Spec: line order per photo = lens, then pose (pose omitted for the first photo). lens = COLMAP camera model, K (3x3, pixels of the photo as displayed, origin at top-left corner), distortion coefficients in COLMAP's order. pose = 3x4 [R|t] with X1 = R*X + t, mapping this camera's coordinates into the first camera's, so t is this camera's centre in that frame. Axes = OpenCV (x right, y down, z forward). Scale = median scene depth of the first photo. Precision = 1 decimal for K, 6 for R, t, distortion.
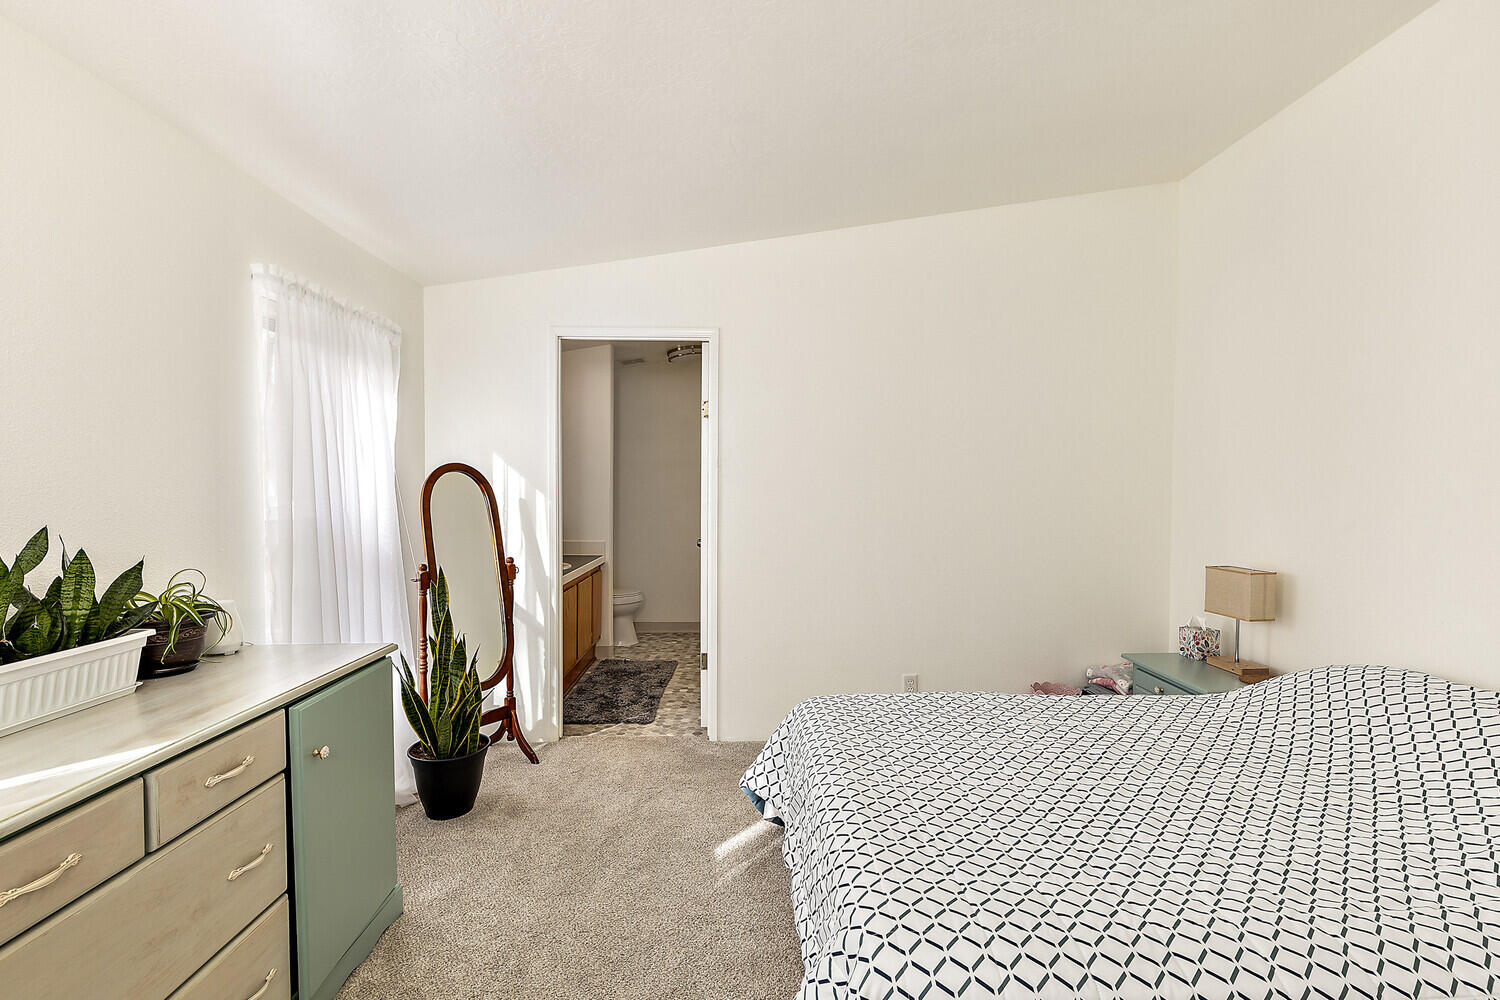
lens RADIAL K [[684.2, 0, 750.0], [0, 684.2, 510.8], [0, 0, 1]] dist [0.008129, 0.001095]
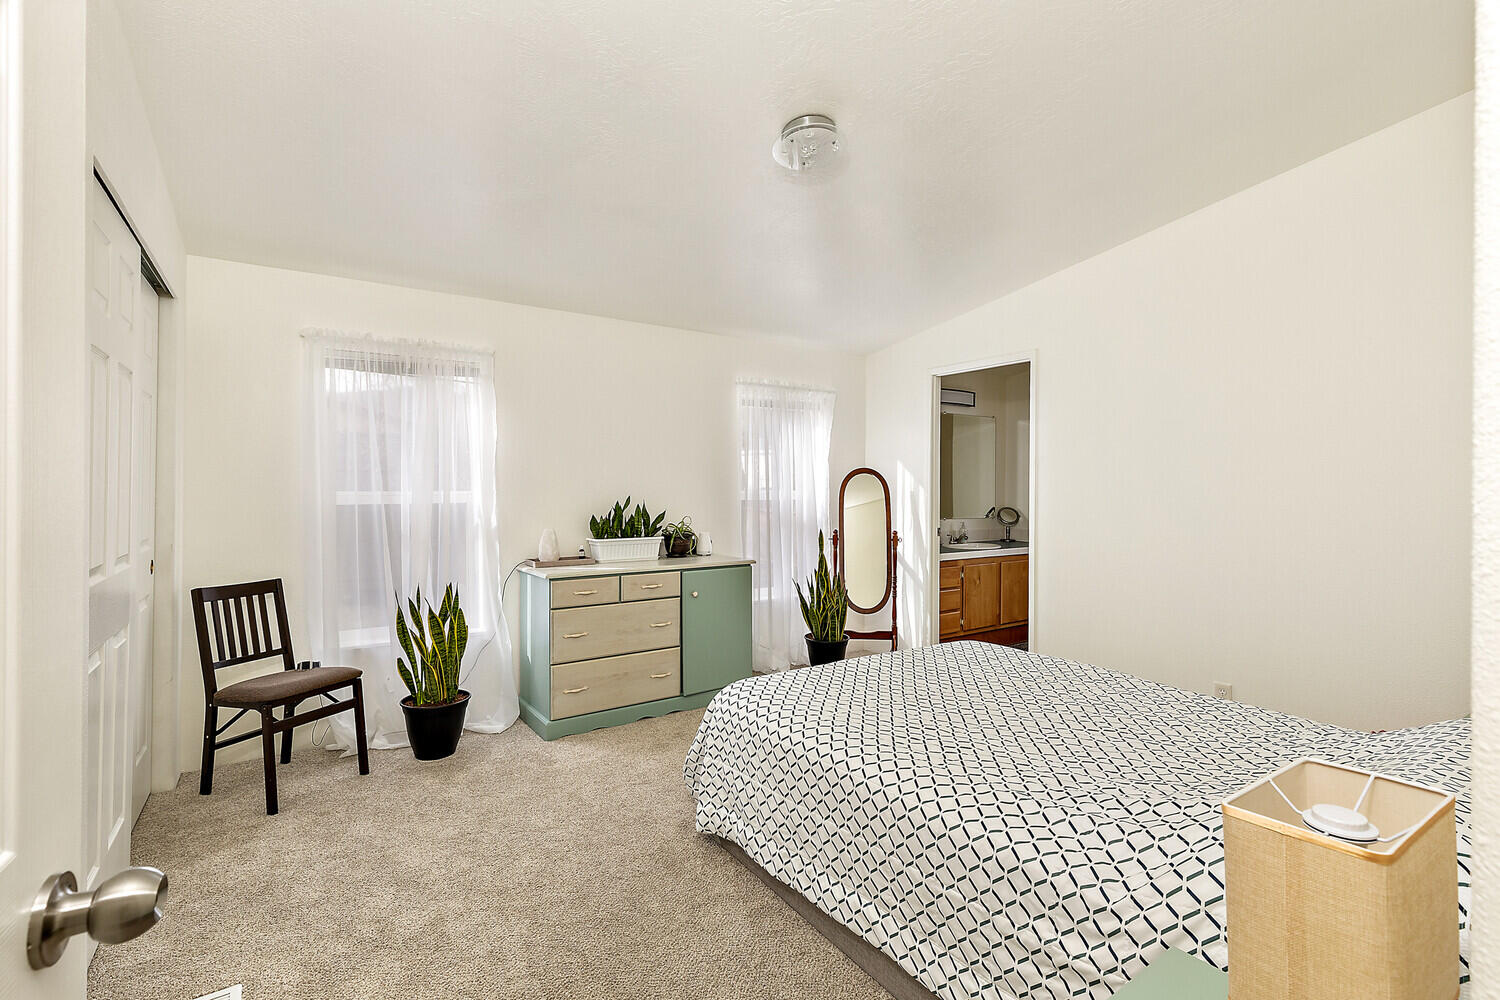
lens RADIAL K [[684.2, 0, 750.1], [0, 684.2, 488.1], [0, 0, 1]] dist [0.008129, 0.001095]
pose [[0.533527, 0.003300, -0.845777, 0.734825], [-0.031065, 0.999394, -0.015698, 0.009102], [0.845213, 0.034650, 0.533306, -0.054634]]
